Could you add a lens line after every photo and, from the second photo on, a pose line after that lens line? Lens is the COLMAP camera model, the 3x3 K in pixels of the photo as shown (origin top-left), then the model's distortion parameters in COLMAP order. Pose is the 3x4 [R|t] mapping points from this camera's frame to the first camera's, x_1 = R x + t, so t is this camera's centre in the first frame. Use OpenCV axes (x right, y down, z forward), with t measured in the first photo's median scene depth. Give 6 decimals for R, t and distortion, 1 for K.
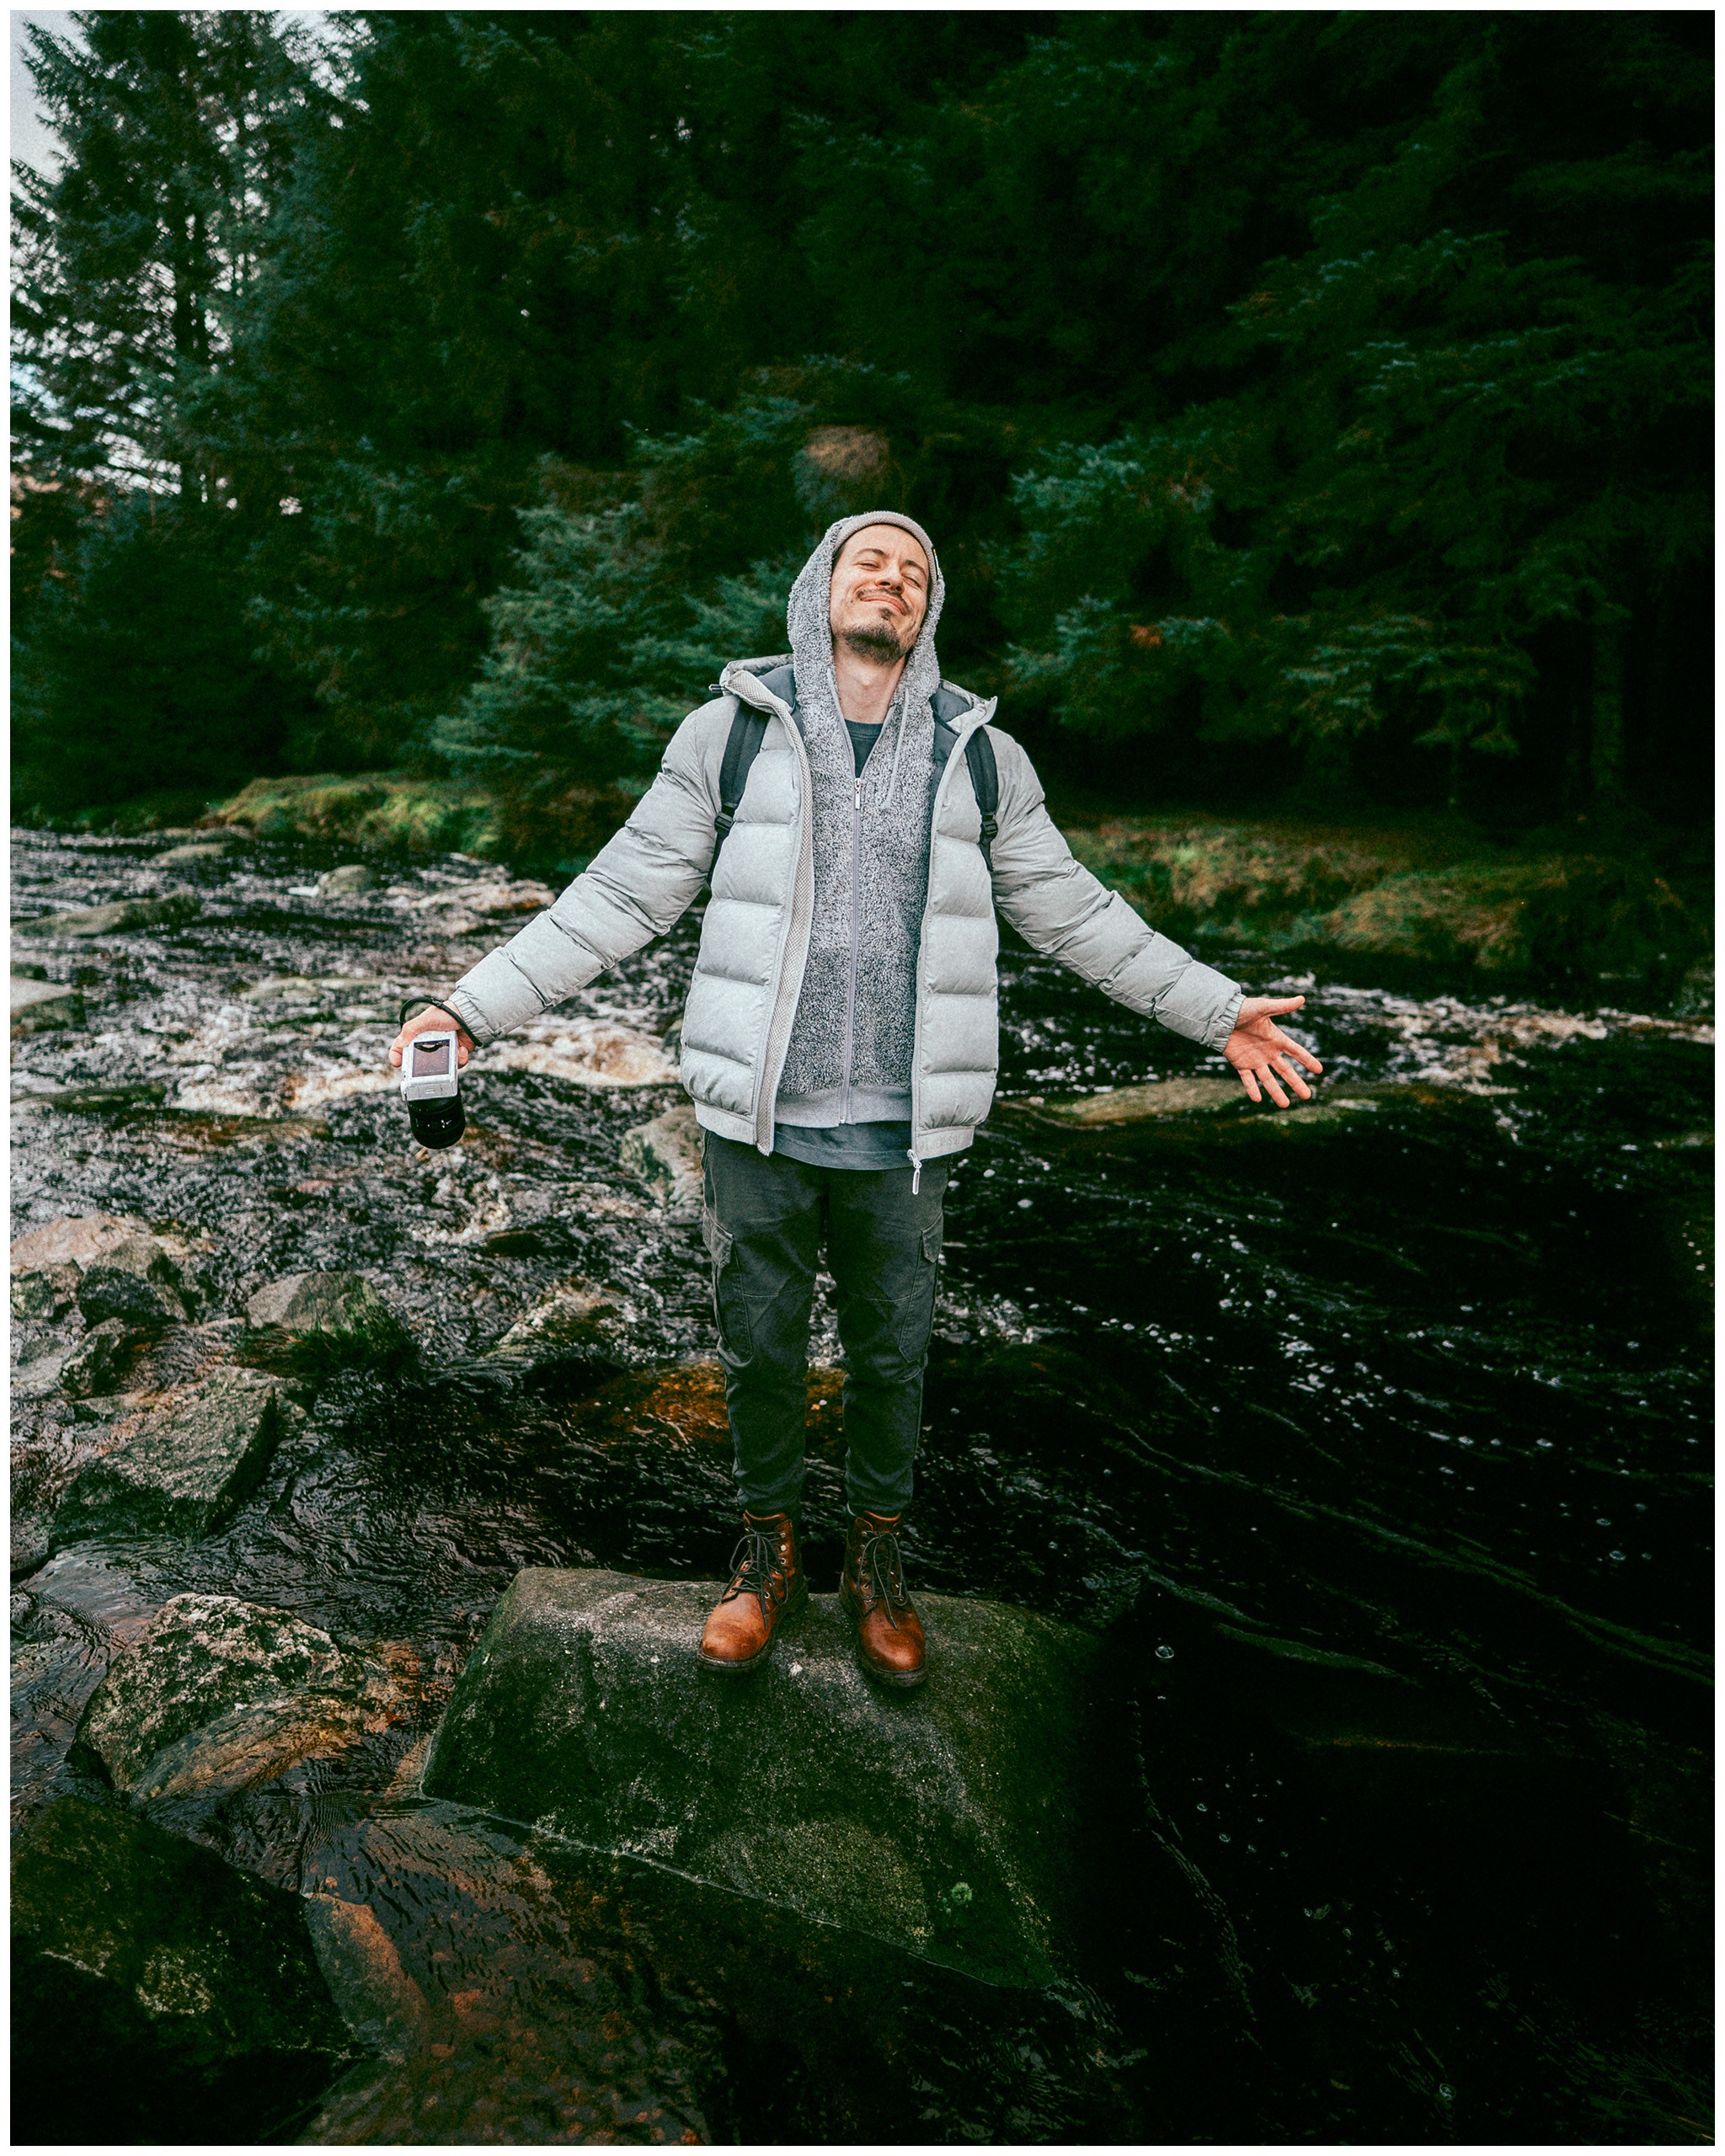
lens RADIAL K [[1521.1, 0, 862.5], [0, 1521.1, 950.4], [0, 0, 1]] dist [0.011858, 0.008031]
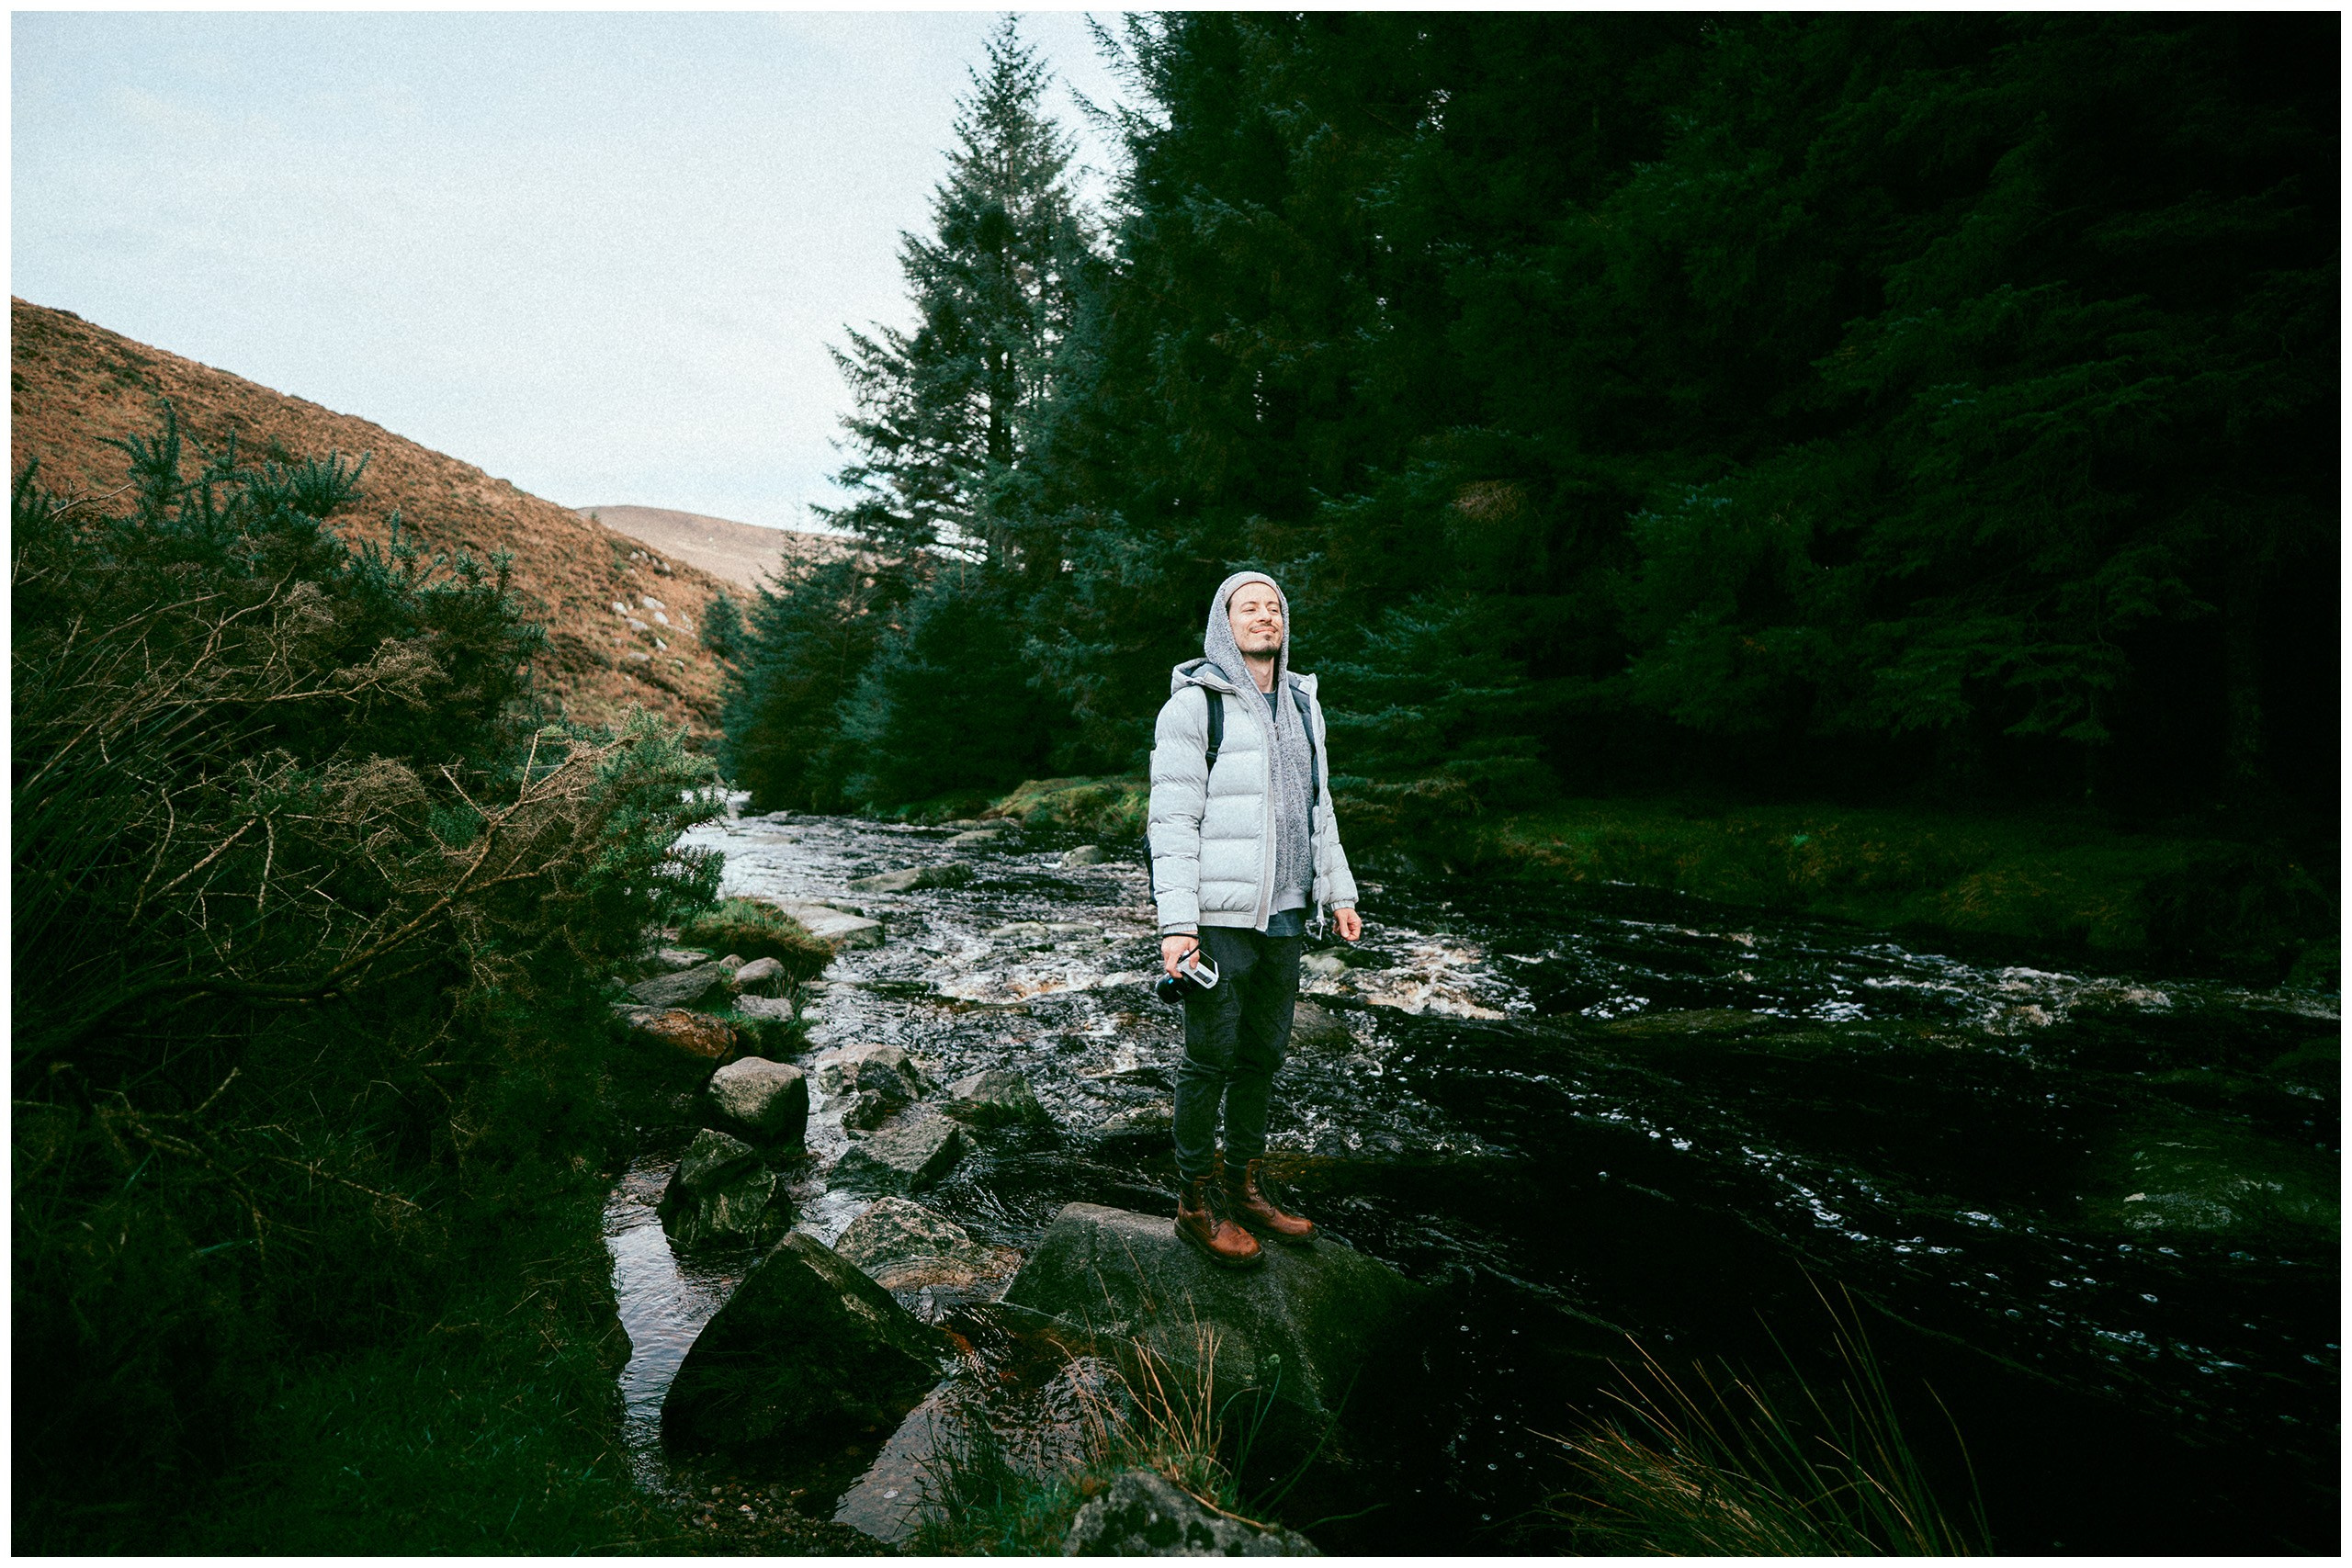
lens RADIAL K [[1525.2, 0, 1176.0], [0, 1525.2, 784.0], [0, 0, 1]] dist [-0.001069, 0.000886]
pose [[0.953661, -0.005169, -0.300839, 0.101285], [-0.032693, 0.992152, -0.120687, 0.039226], [0.299102, 0.124930, 0.946008, -0.155755]]
